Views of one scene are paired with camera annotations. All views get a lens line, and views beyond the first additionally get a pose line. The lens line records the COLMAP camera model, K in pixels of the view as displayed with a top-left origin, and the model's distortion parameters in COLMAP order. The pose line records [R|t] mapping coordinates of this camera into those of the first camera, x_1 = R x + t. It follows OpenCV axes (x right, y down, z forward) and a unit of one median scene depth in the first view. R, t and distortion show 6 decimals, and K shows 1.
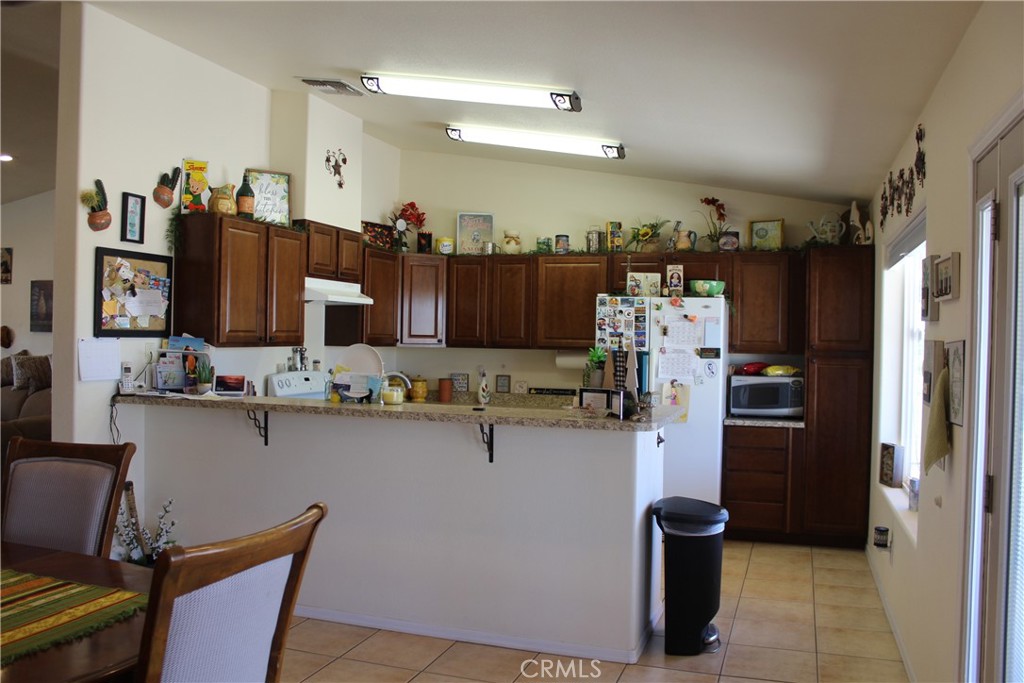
lens RADIAL K [[848.9, 0, 511.3], [0, 848.9, 344.9], [0, 0, 1]] dist [-0.165326, 0.146482]
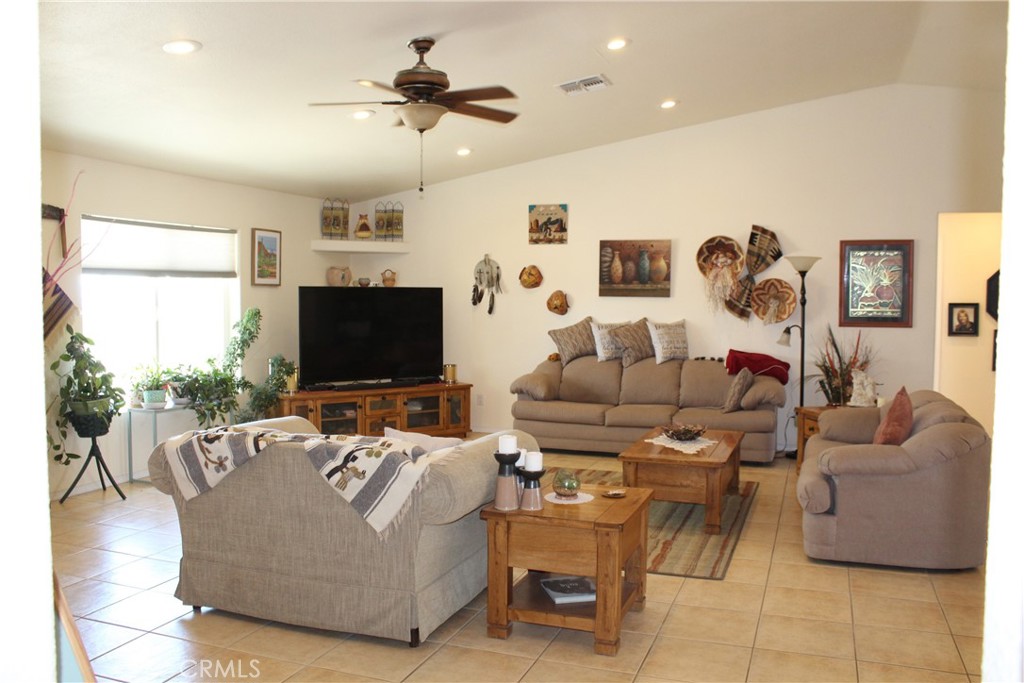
lens RADIAL K [[848.9, 0, 510.6], [0, 848.9, 344.2], [0, 0, 1]] dist [-0.165326, 0.146482]
pose [[0.999396, -0.009442, -0.033447, -0.969658], [0.011132, 0.998651, 0.050713, -0.017962], [0.032923, -0.051055, 0.998153, 0.078502]]
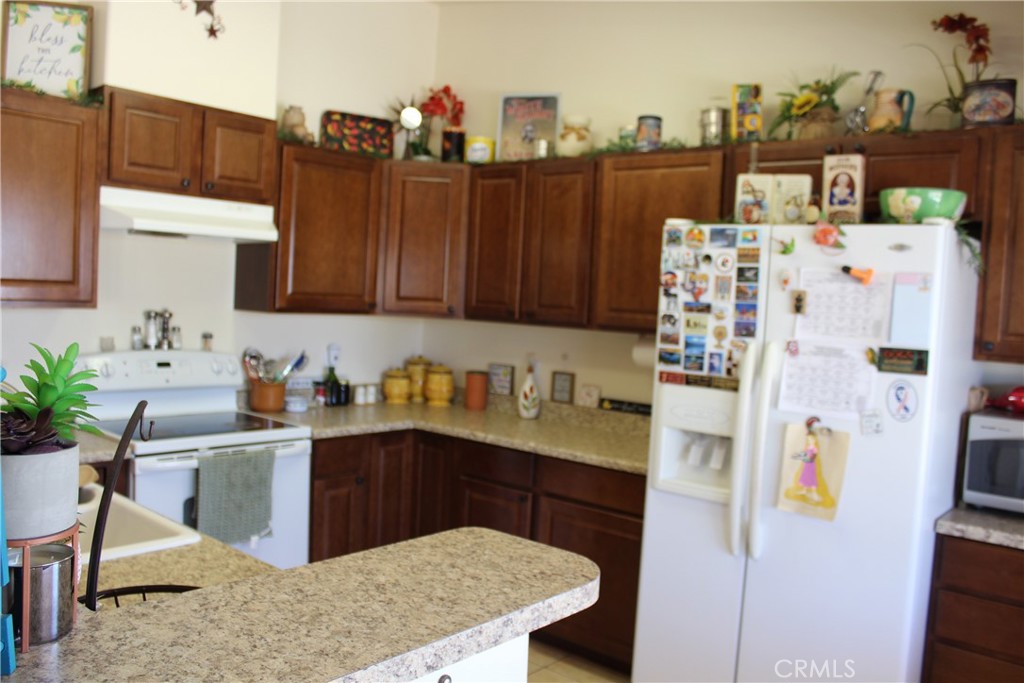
lens RADIAL K [[848.9, 0, 505.0], [0, 848.9, 340.9], [0, 0, 1]] dist [-0.165326, 0.146482]
pose [[0.926763, 0.049168, -0.372414, 0.198757], [-0.037108, 0.998531, 0.039485, -0.008195], [0.373808, -0.022774, 0.927226, 0.537688]]
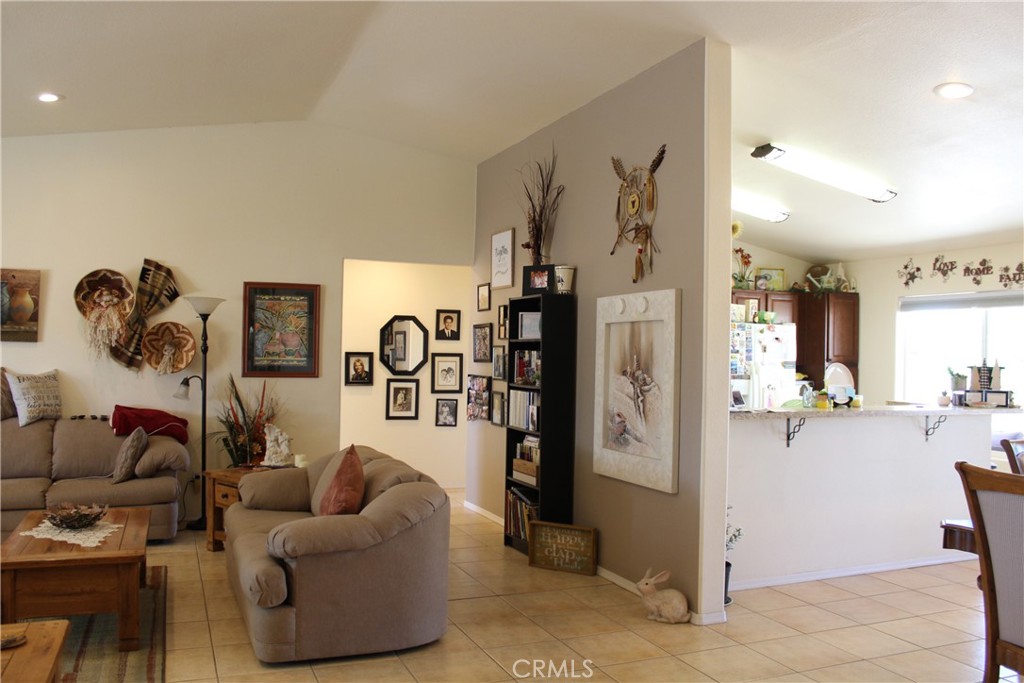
lens RADIAL K [[848.9, 0, 508.2], [0, 848.9, 343.5], [0, 0, 1]] dist [-0.165326, 0.146482]
pose [[0.756258, 0.007062, 0.654236, -0.987016], [-0.003461, 0.999971, -0.006793, -0.014614], [-0.654264, 0.002873, 0.756260, 0.250764]]
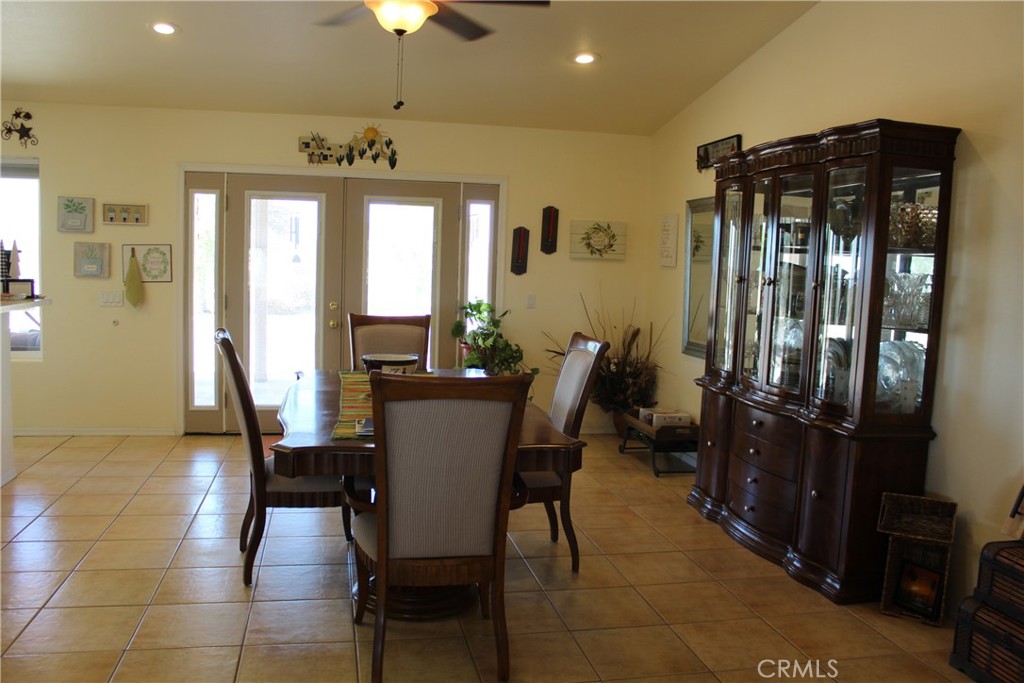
lens RADIAL K [[848.9, 0, 510.7], [0, 848.9, 344.3], [0, 0, 1]] dist [-0.165326, 0.146482]
pose [[-0.507381, -0.116968, 0.853747, -0.856677], [-0.034124, 0.992695, 0.115724, -0.012808], [-0.861046, 0.029583, -0.507666, 0.591955]]
